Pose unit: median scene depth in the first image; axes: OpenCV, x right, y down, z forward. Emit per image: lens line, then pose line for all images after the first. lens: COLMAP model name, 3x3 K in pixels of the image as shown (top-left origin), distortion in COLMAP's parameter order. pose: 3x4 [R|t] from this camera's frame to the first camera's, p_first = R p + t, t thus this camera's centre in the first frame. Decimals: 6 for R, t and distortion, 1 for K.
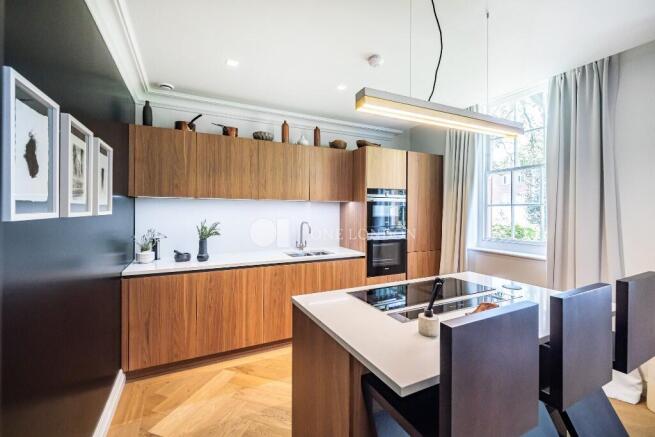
lens RADIAL K [[280.7, 0, 325.9], [0, 280.7, 213.5], [0, 0, 1]] dist [0.004034, -0.000401]
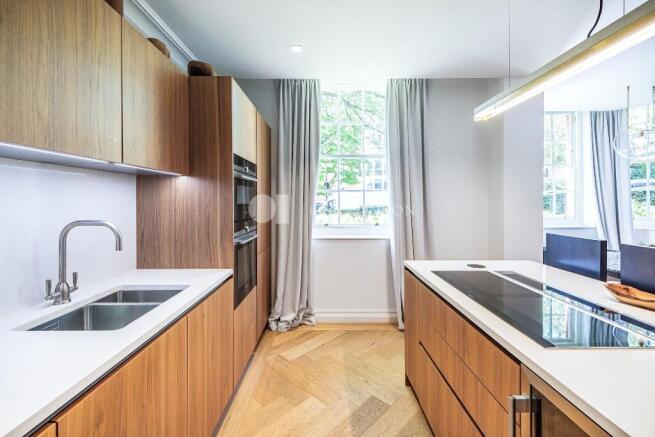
lens RADIAL K [[280.7, 0, 326.4], [0, 280.7, 204.7], [0, 0, 1]] dist [0.004034, -0.000401]
pose [[0.448844, -0.018070, 0.893428, -0.329086], [0.006234, 0.999835, 0.017090, 0.003931], [-0.893589, -0.002101, 0.448882, 0.695739]]
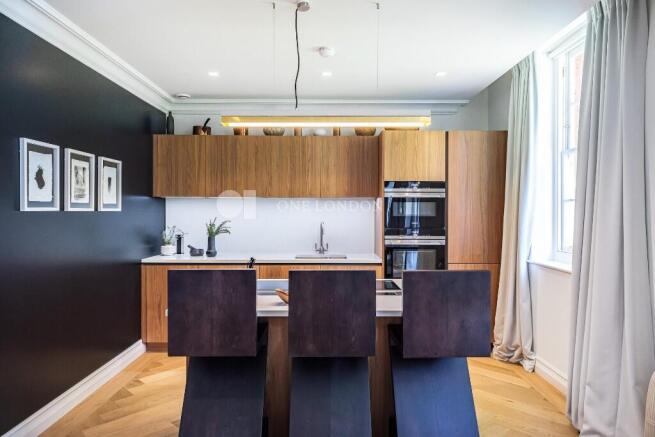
lens RADIAL K [[428.4, 0, 328.0], [0, 428.4, 218.6], [0, 0, 1]] dist [0.024408, 0.001110]
pose [[0.896495, 0.004764, -0.443028, 0.679229], [-0.003294, 0.999986, 0.004088, 0.017933], [0.443041, -0.002206, 0.896499, -0.257636]]
